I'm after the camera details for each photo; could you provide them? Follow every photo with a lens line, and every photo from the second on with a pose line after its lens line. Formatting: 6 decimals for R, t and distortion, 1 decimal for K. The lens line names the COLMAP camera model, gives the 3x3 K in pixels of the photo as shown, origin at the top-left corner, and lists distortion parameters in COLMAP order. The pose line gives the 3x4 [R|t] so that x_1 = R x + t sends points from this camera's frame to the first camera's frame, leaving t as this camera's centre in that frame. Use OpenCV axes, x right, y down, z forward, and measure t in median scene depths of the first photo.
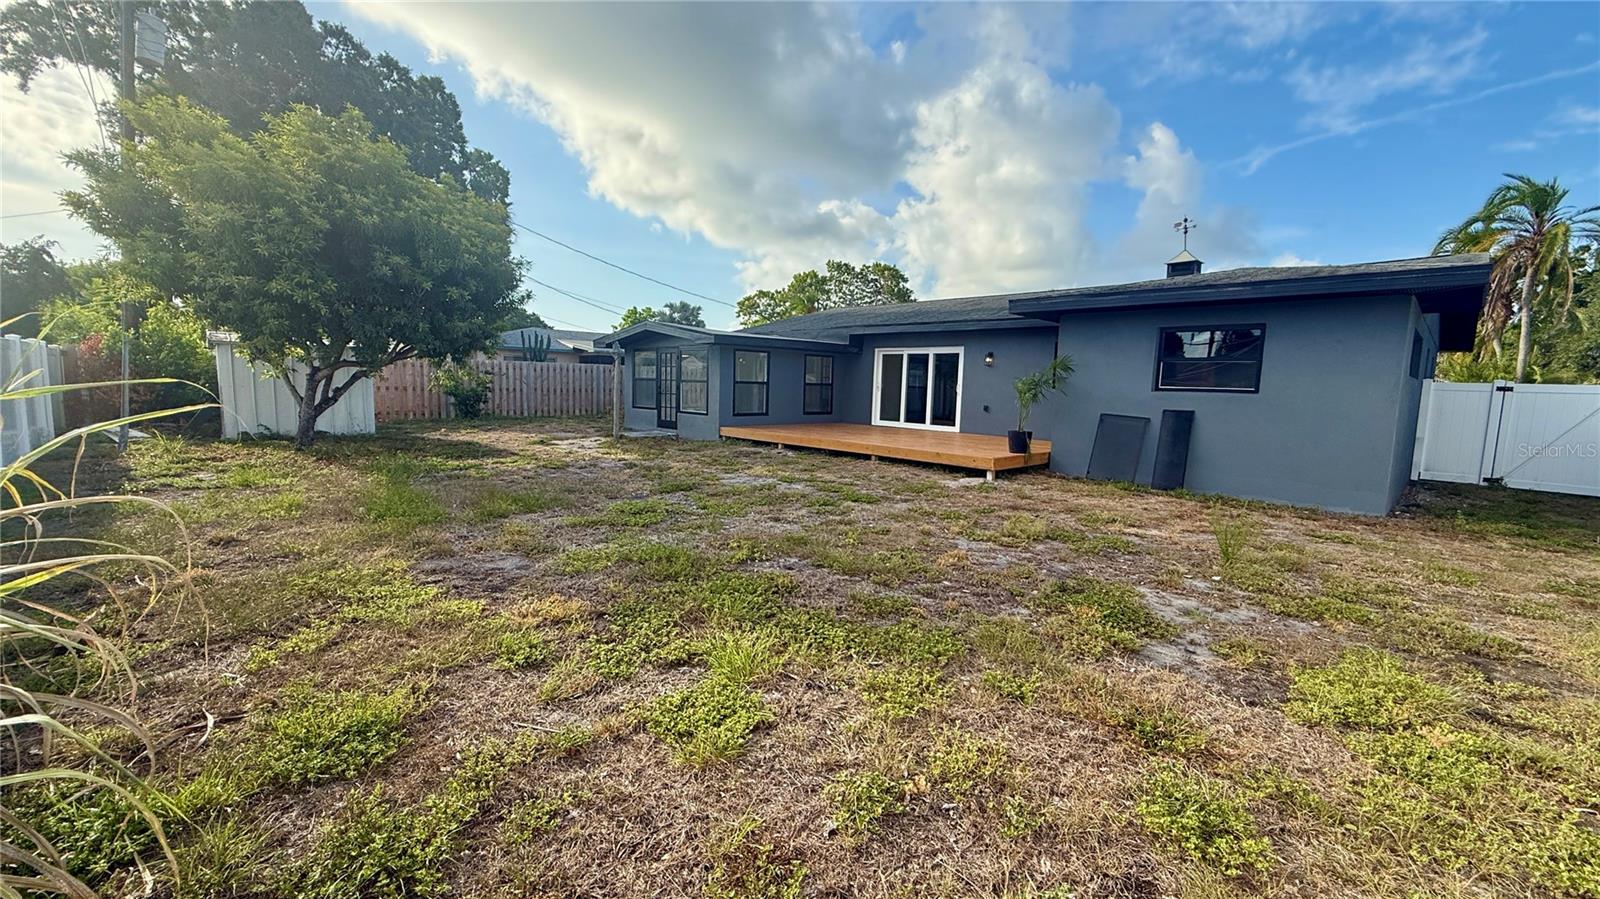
lens RADIAL K [[636.9, 0, 795.6], [0, 636.9, 448.1], [0, 0, 1]] dist [0.001152, 0.000062]
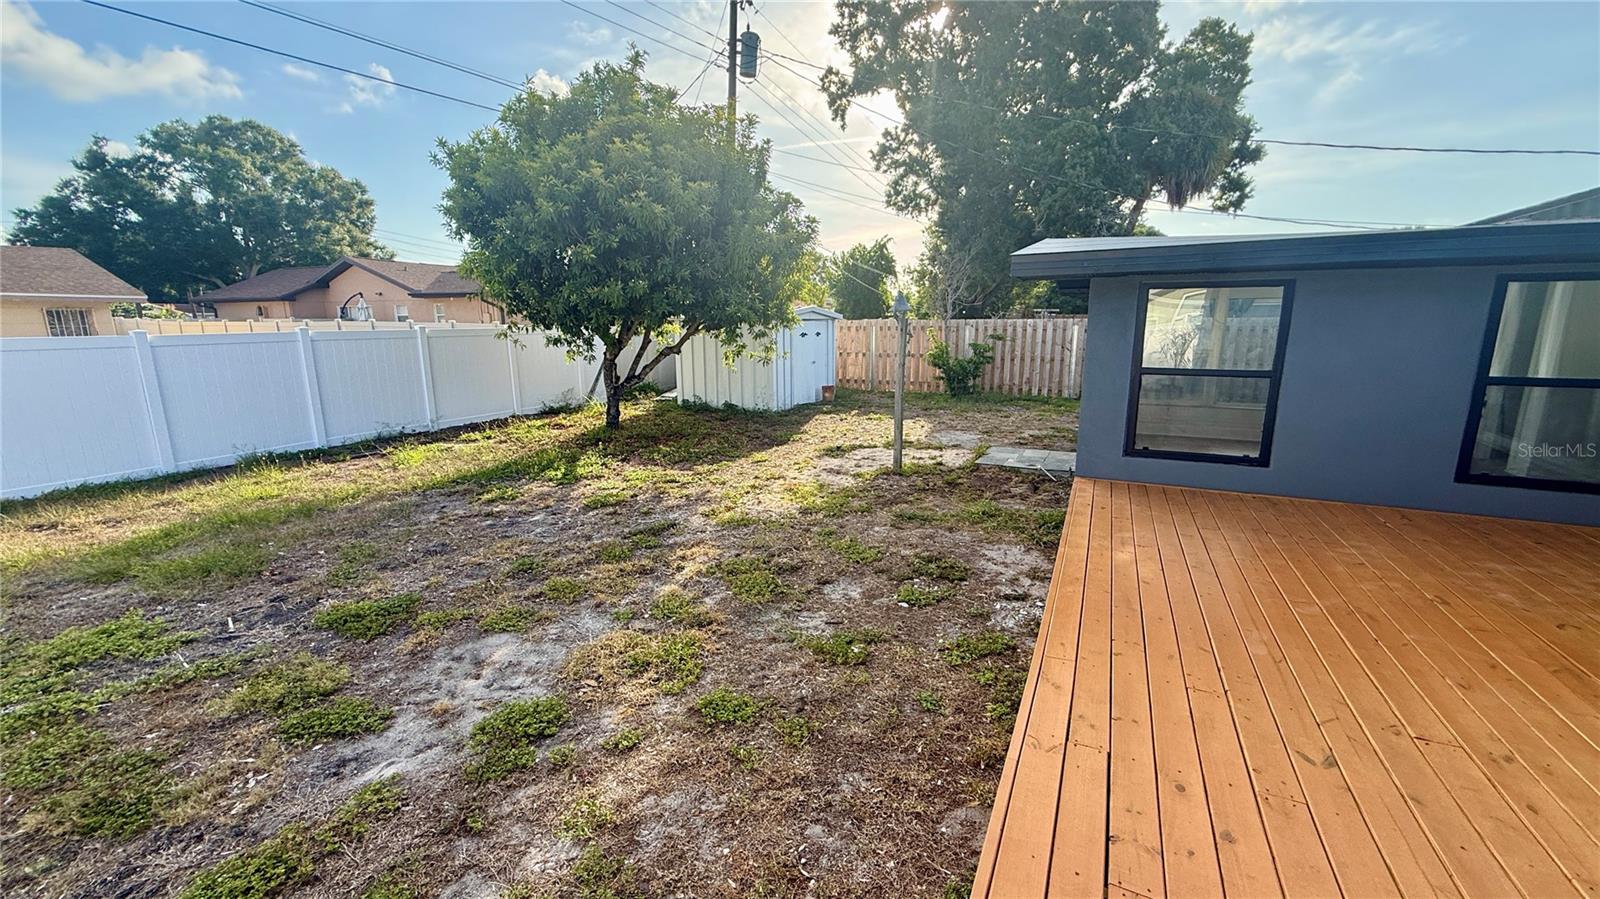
lens RADIAL K [[636.9, 0, 795.6], [0, 636.9, 448.1], [0, 0, 1]] dist [0.001152, 0.000062]
pose [[0.314365, 0.159699, -0.935773, 0.211163], [-0.086418, 0.986470, 0.139319, -0.090963], [0.945361, 0.037070, 0.323912, 0.662670]]
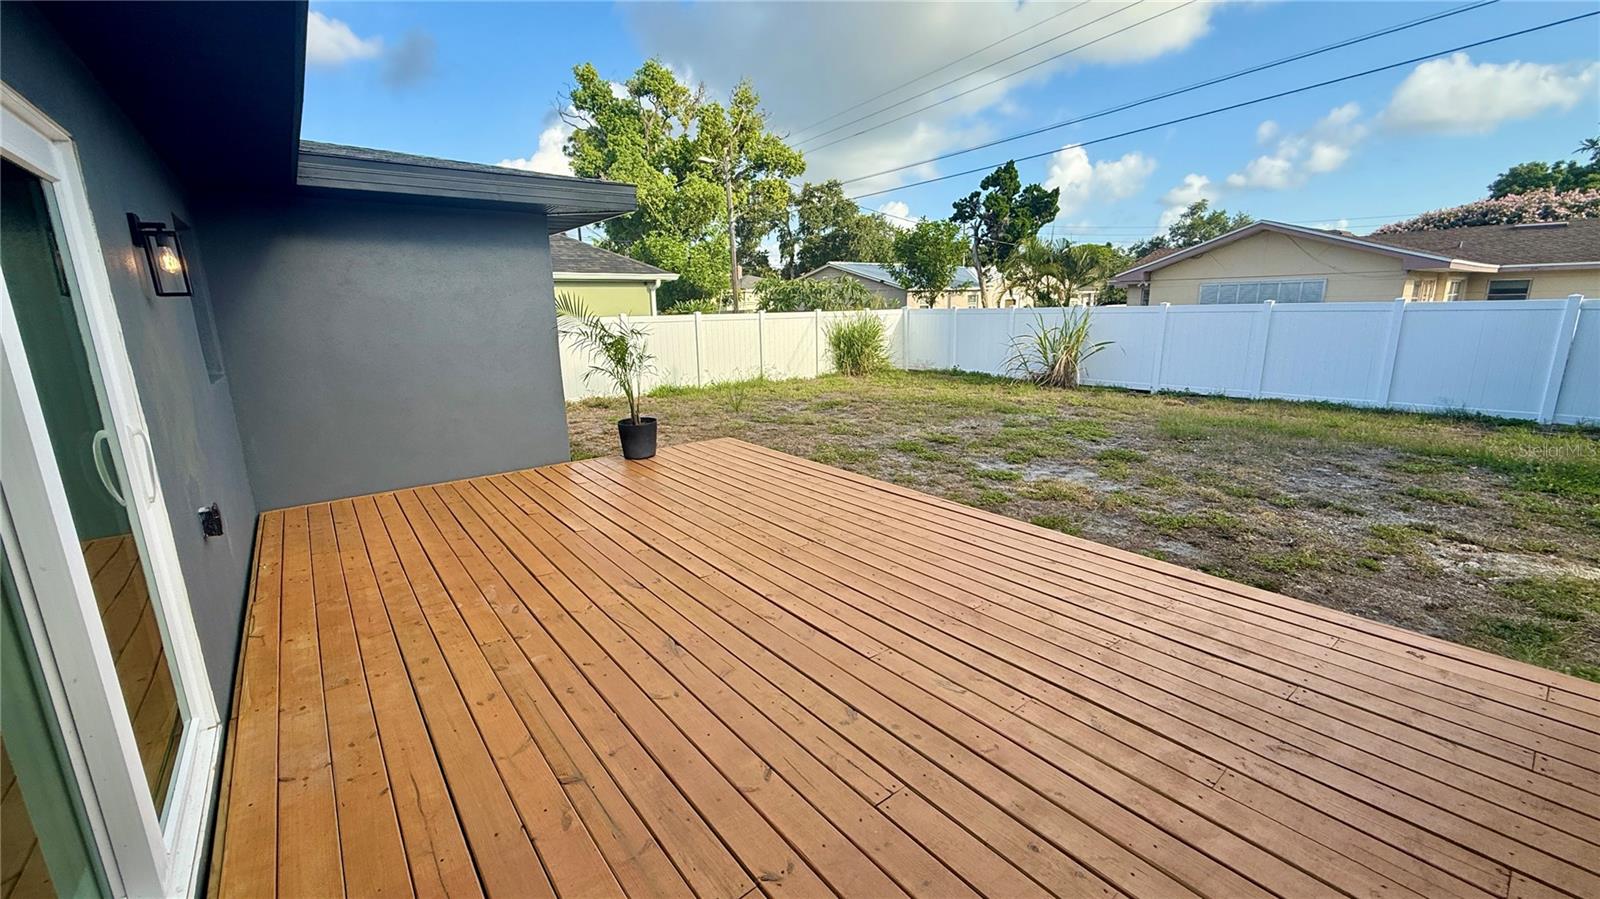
lens RADIAL K [[636.9, 0, 795.6], [0, 636.9, 448.1], [0, 0, 1]] dist [0.001152, 0.000062]
pose [[-0.991871, -0.040624, 0.120589, 0.092414], [0.001057, 0.945007, 0.327048, -0.142375], [-0.127244, 0.324517, -0.937282, 1.132623]]
